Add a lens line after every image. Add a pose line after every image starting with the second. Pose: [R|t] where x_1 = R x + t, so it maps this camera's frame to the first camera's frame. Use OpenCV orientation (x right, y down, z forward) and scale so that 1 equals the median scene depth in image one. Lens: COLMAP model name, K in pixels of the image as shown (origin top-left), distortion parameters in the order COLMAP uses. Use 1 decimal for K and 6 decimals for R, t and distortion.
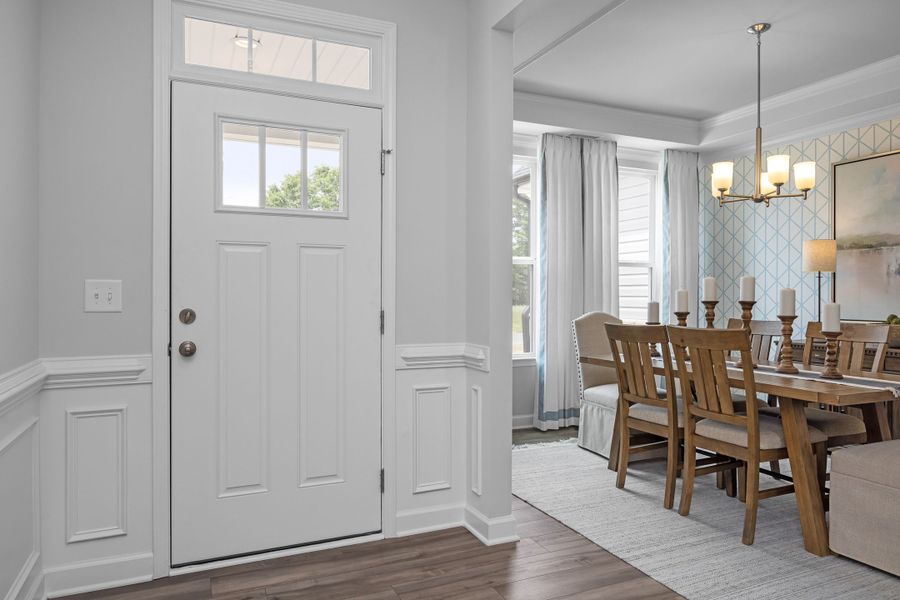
lens RADIAL K [[602.2, 0, 454.8], [0, 602.2, 298.0], [0, 0, 1]] dist [-0.012595, 0.005496]
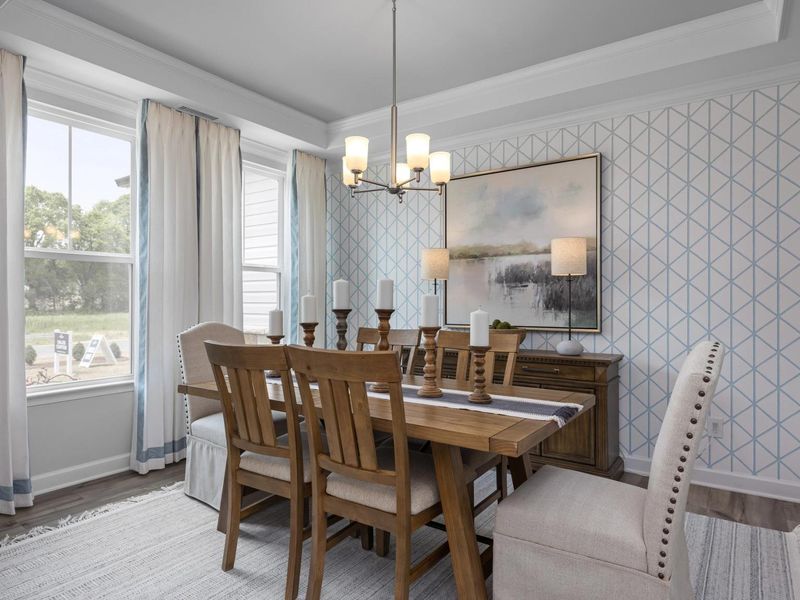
lens RADIAL K [[502.0, 0, 402.7], [0, 502.0, 298.8], [0, 0, 1]] dist [-0.001849, -0.002217]
pose [[0.857164, 0.001365, 0.515041, 0.150070], [0.003708, 0.999954, -0.008822, -0.002841], [-0.515030, 0.009471, 0.857120, 0.387203]]
